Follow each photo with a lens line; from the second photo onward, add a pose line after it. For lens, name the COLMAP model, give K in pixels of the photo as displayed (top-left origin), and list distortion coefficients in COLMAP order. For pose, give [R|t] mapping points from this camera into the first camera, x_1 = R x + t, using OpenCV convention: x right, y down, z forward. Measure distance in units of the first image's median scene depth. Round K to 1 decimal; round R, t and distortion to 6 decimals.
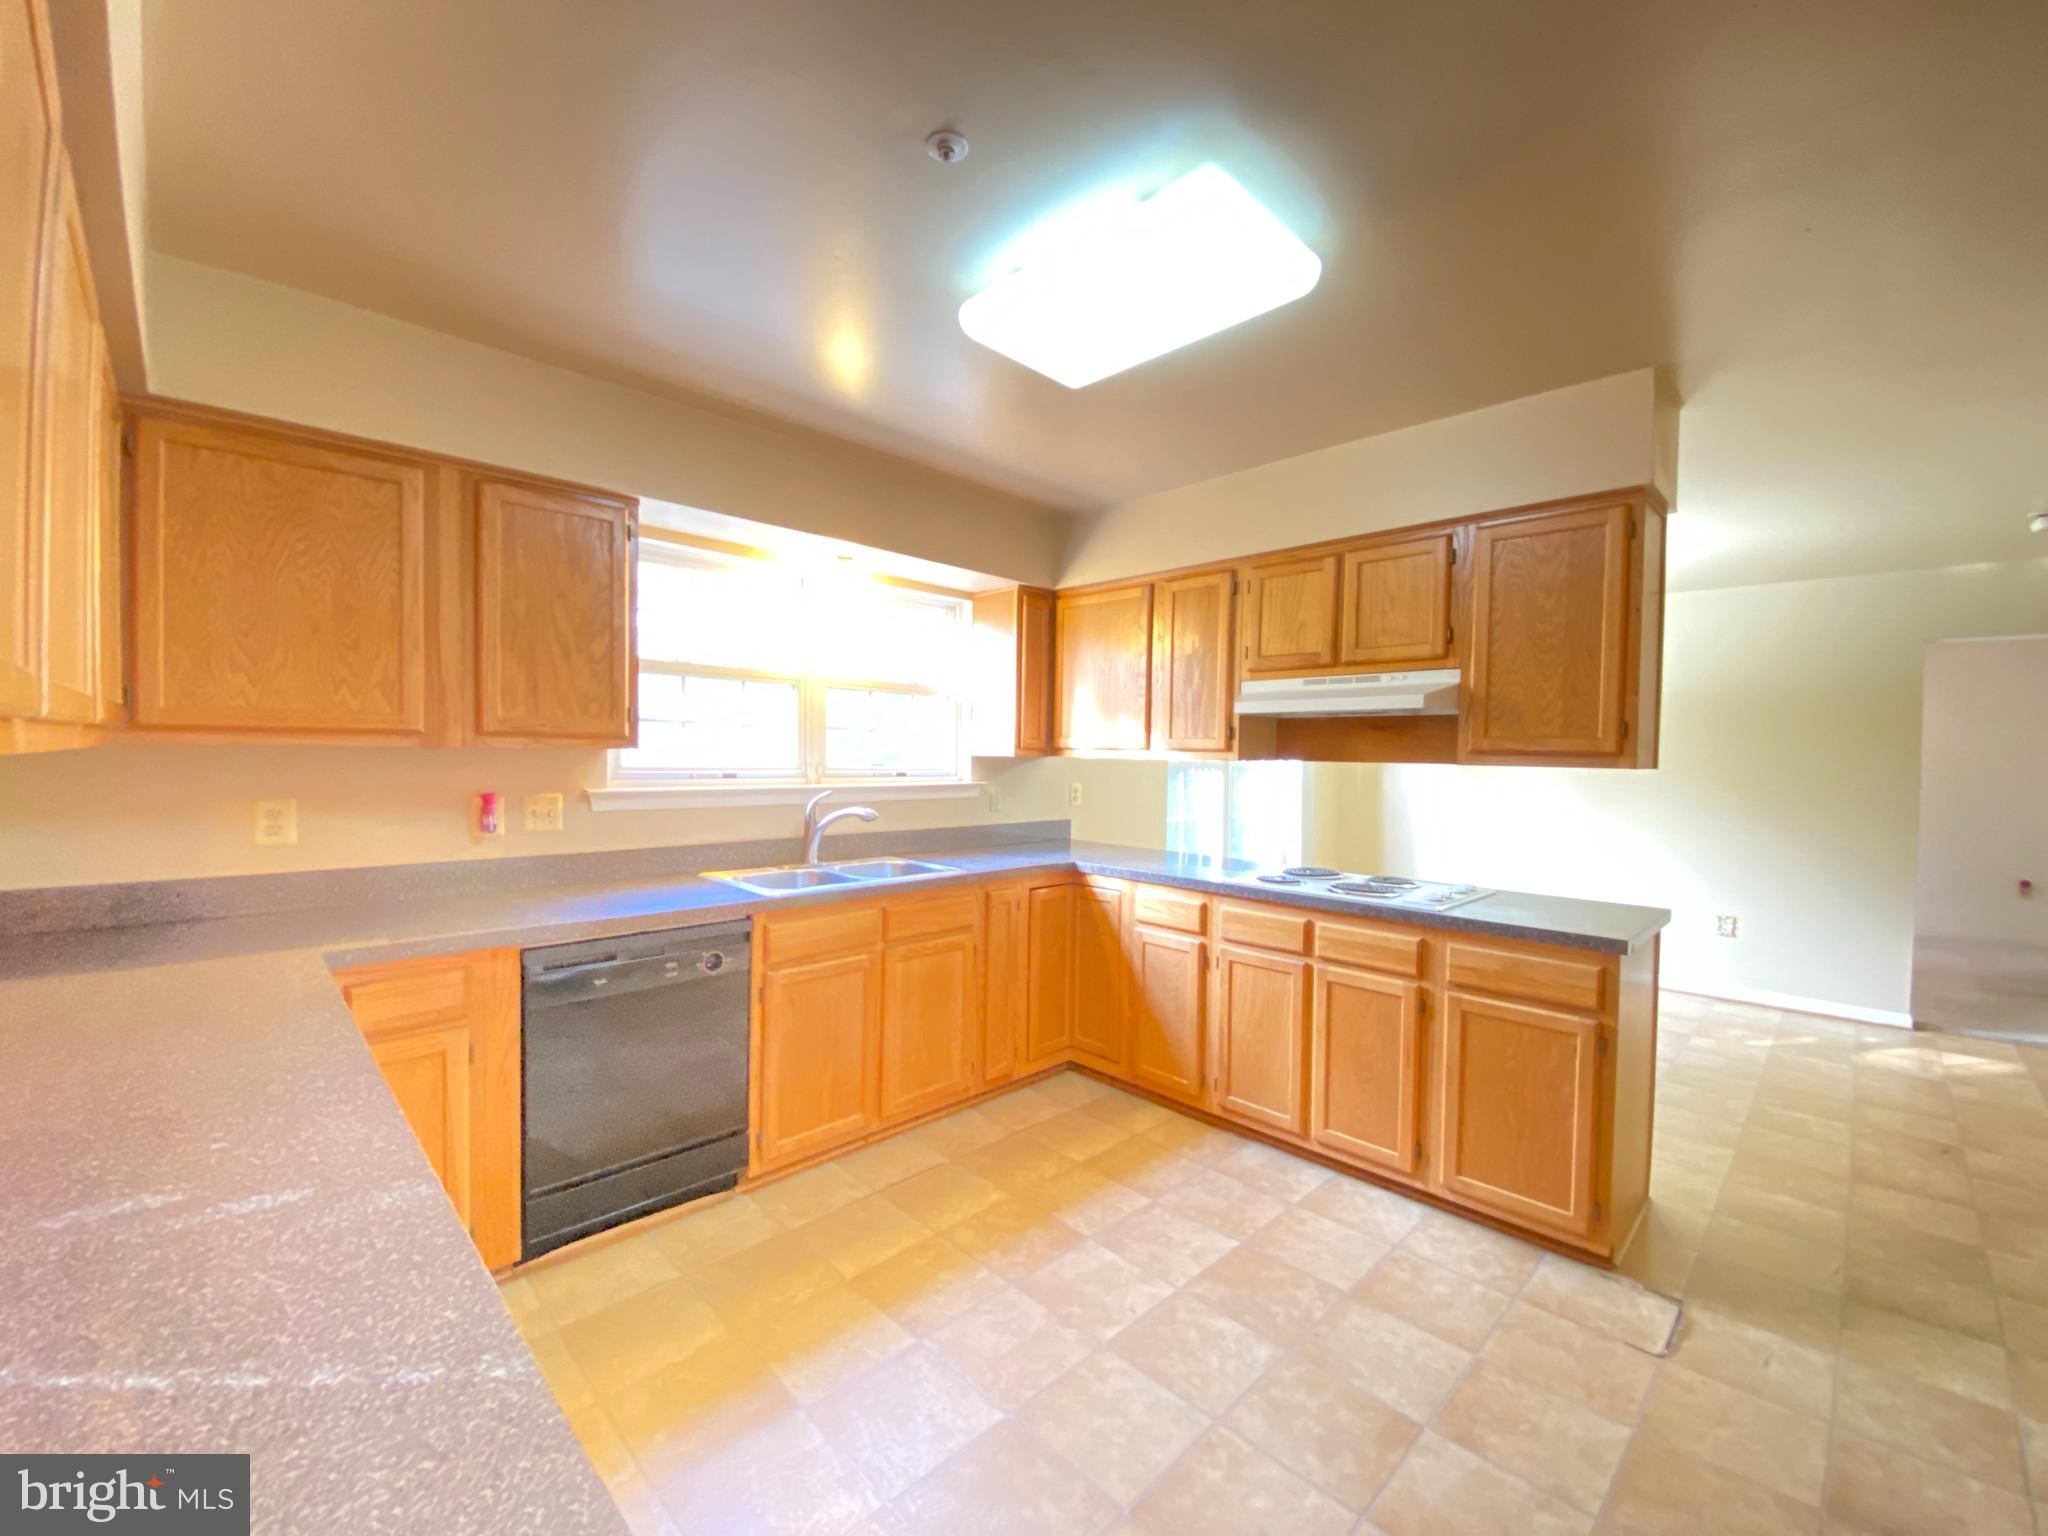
lens RADIAL K [[834.6, 0, 1015.7], [0, 834.6, 769.7], [0, 0, 1]] dist [0.004586, -0.002915]
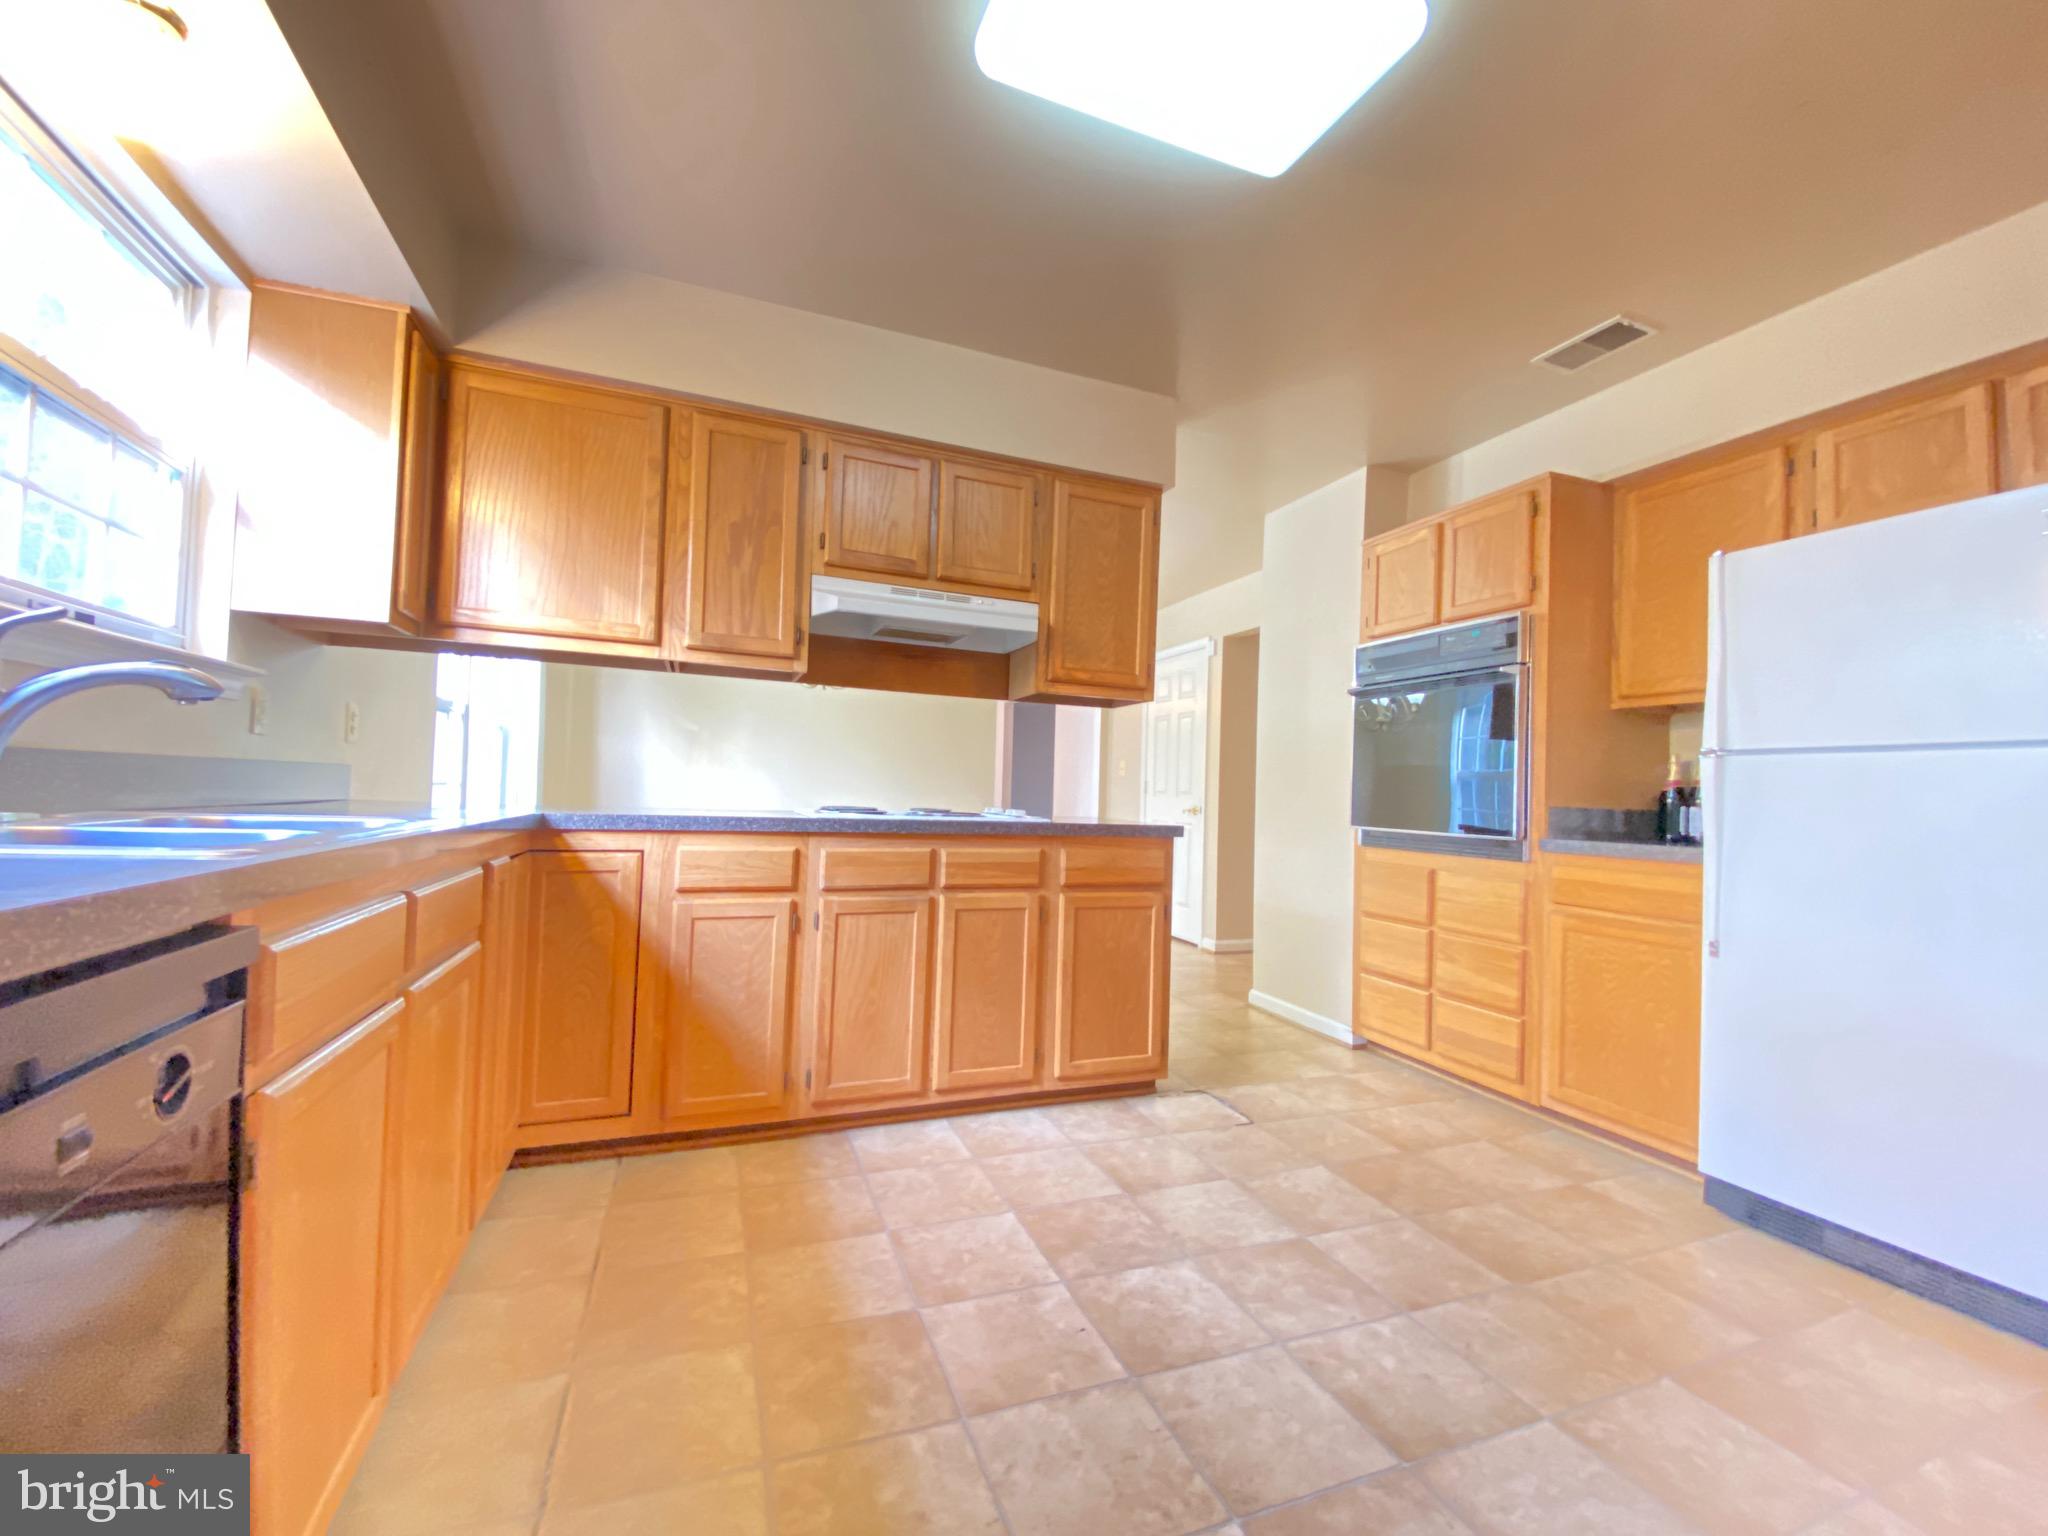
lens RADIAL K [[834.6, 0, 1017.6], [0, 834.6, 760.0], [0, 0, 1]] dist [0.004586, -0.002915]
pose [[0.401783, 0.034613, 0.915081, -0.453525], [-0.007751, 0.999378, -0.034398, 0.117145], [-0.915702, 0.006728, 0.401801, 0.563970]]
